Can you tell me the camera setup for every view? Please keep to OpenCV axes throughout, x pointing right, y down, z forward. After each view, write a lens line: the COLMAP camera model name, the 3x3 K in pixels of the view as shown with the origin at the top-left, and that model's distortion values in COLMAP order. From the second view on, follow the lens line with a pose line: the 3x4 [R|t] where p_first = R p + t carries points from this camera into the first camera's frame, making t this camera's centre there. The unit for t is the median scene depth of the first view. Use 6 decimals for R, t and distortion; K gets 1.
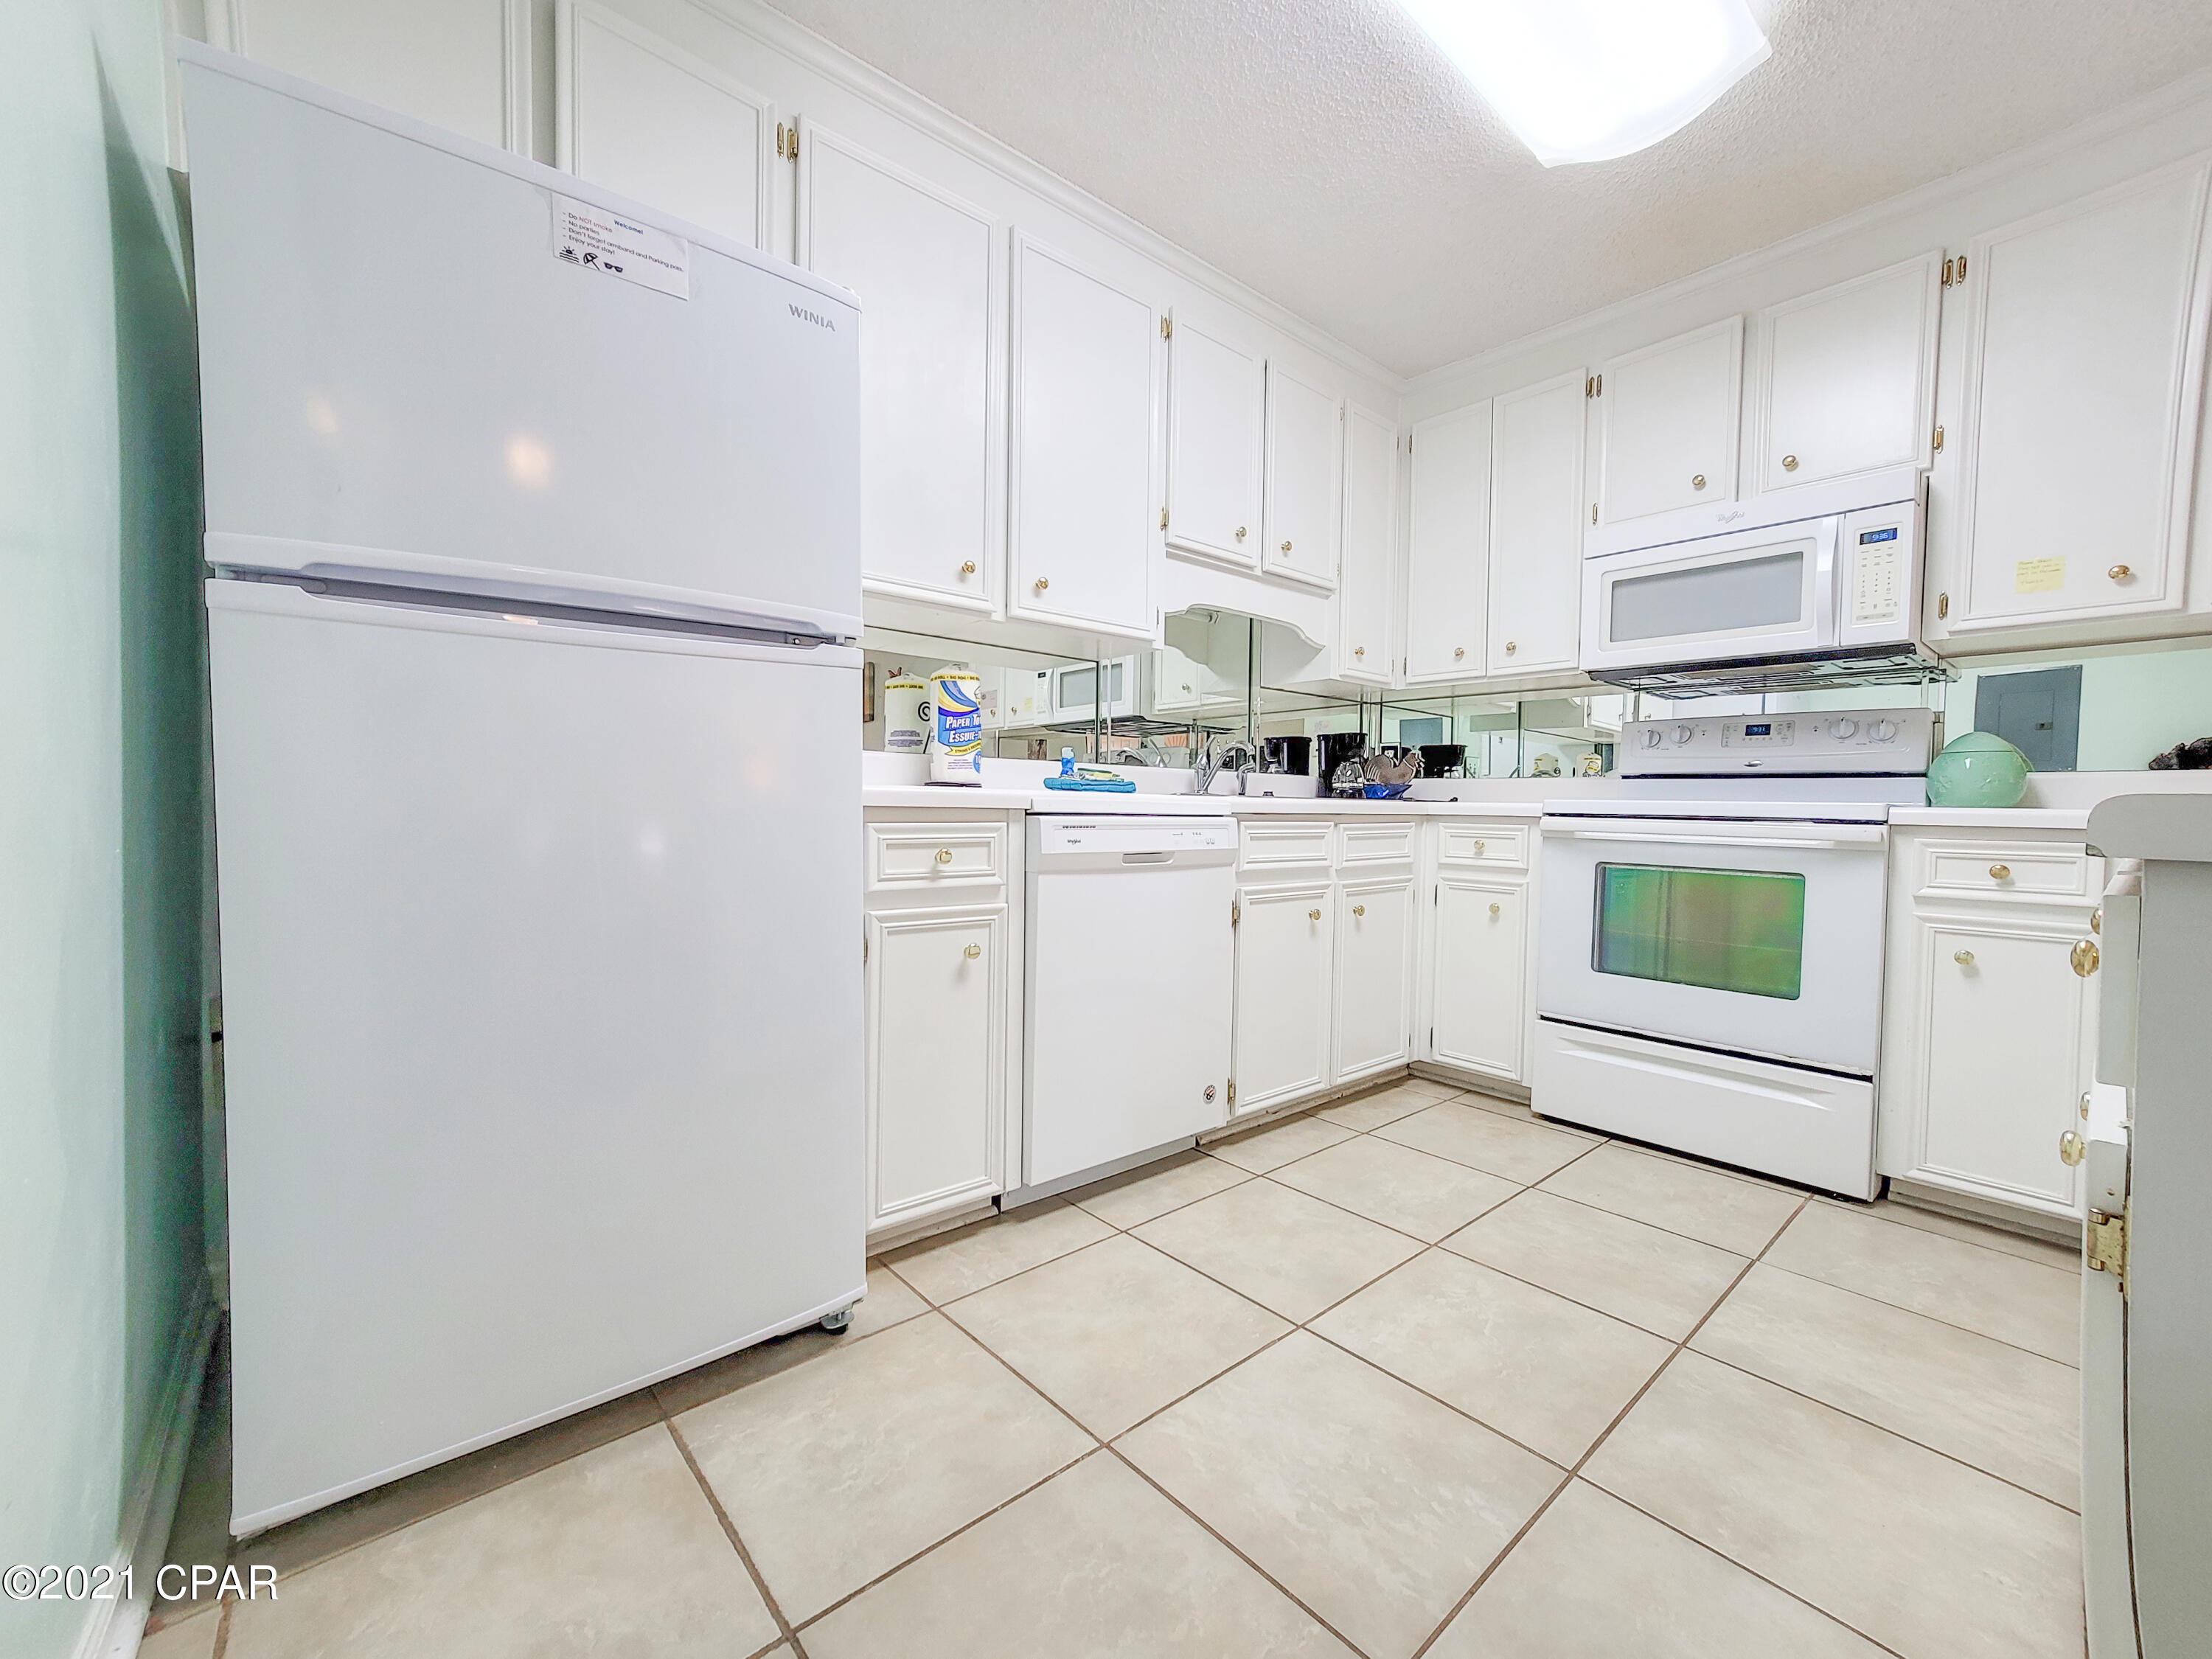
lens RADIAL K [[927.7, 0, 1077.2], [0, 927.7, 823.3], [0, 0, 1]] dist [-0.001602, -0.000153]
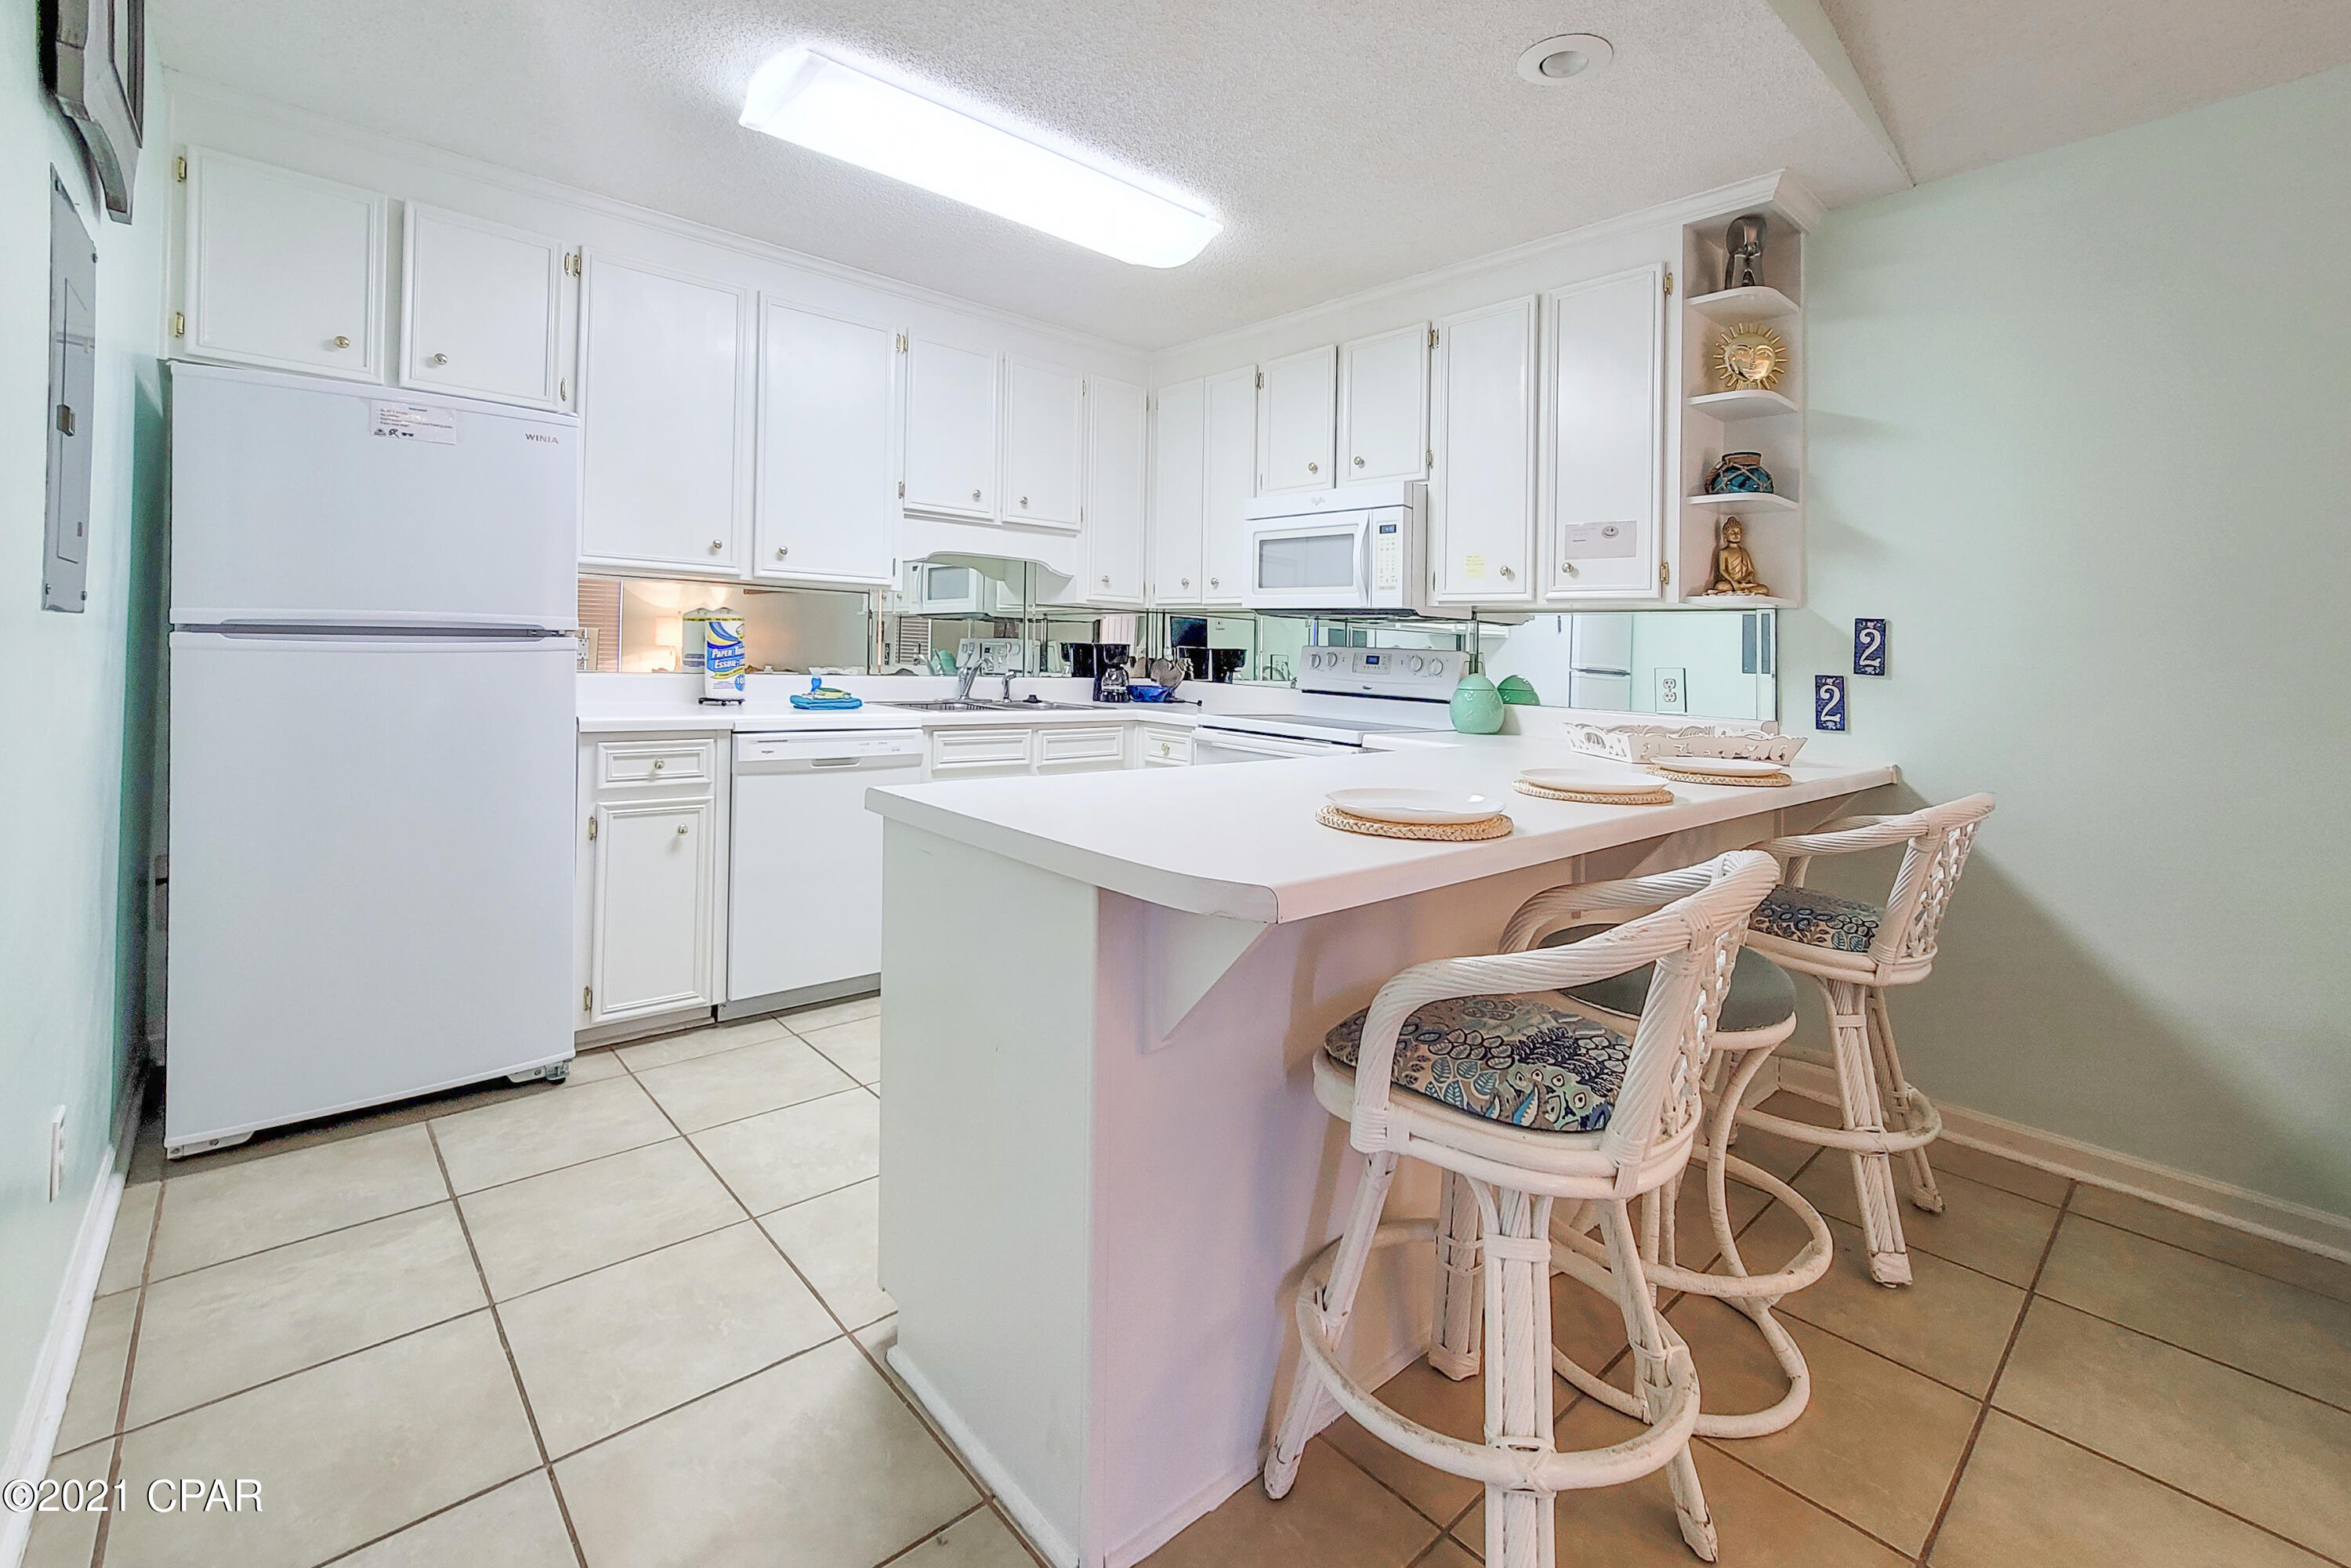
lens RADIAL K [[1115.6, 0, 1135.1], [0, 1115.6, 619.8], [0, 0, 1]] dist [-0.001100, -0.000385]
pose [[0.999807, 0.011209, -0.016128, 0.477577], [-0.011869, 0.999072, -0.041393, -0.096883], [0.015649, 0.041577, 0.999013, -0.566349]]
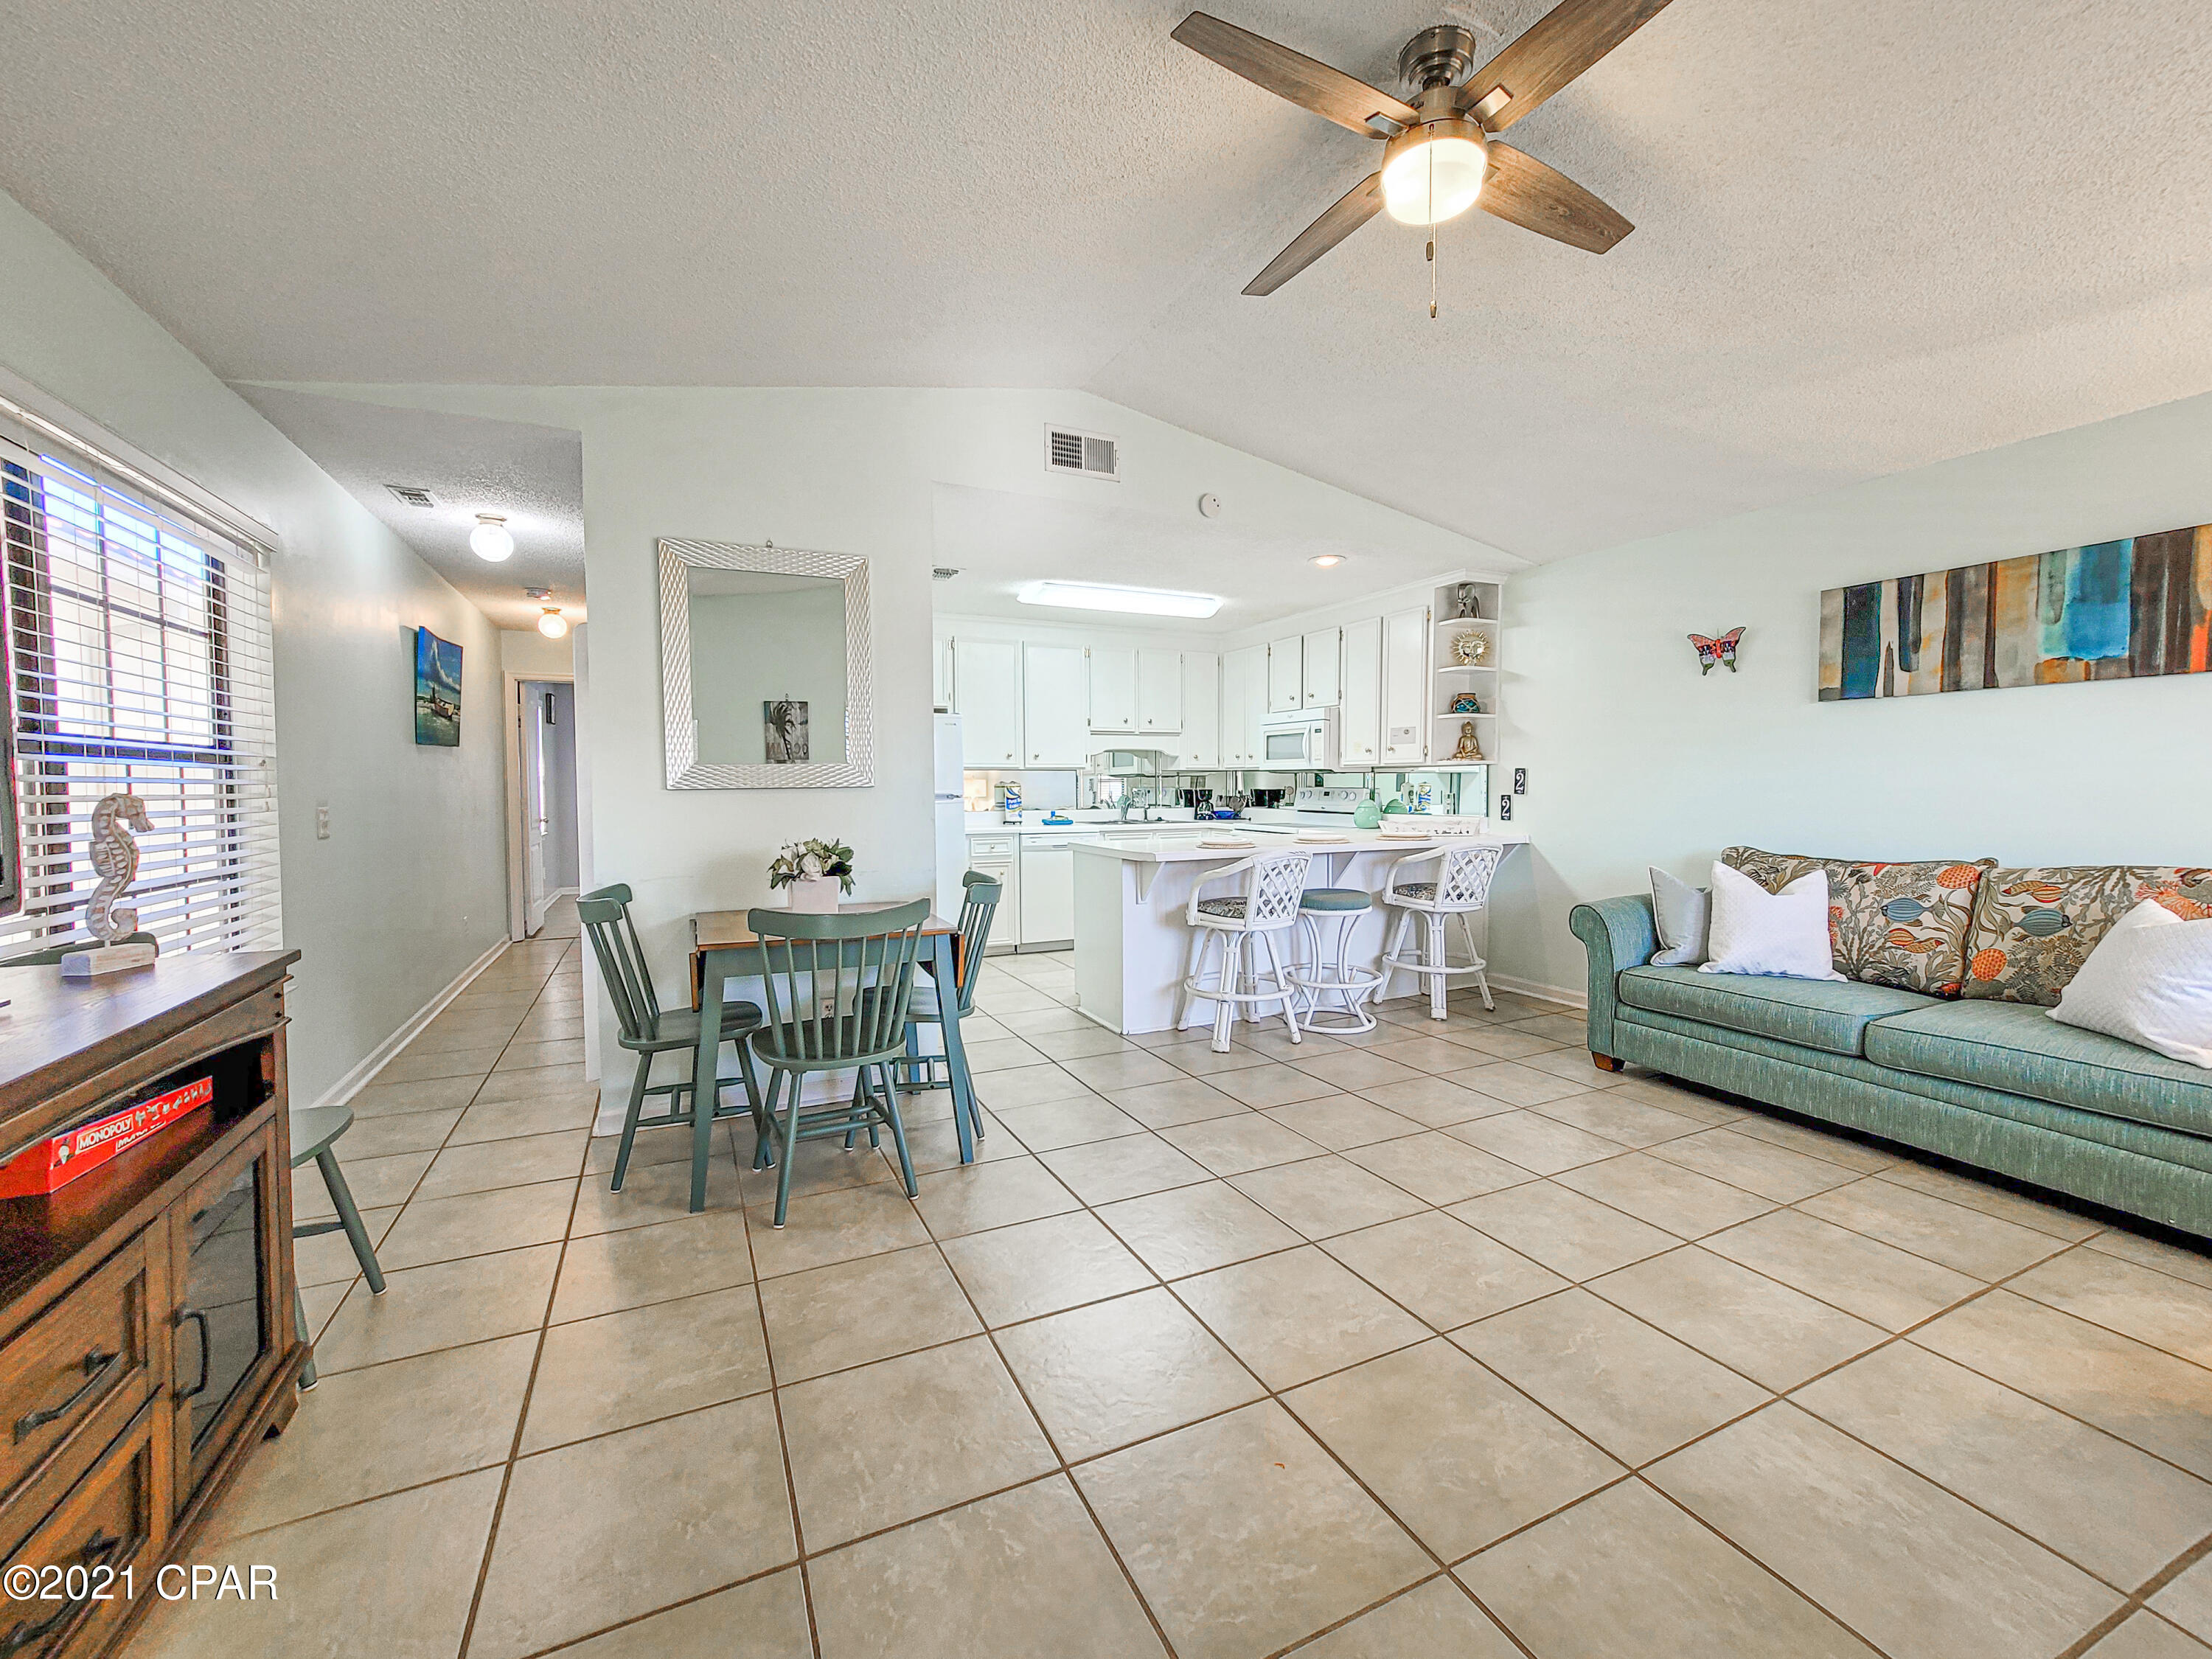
lens RADIAL K [[895.1, 0, 1107.0], [0, 895.1, 786.5], [0, 0, 1]] dist [-0.016414, 0.011296]
pose [[0.972521, -0.025519, -0.231413, 0.785183], [0.022037, 0.999602, -0.017622, -0.098934], [0.231770, 0.012038, 0.972696, -1.579948]]
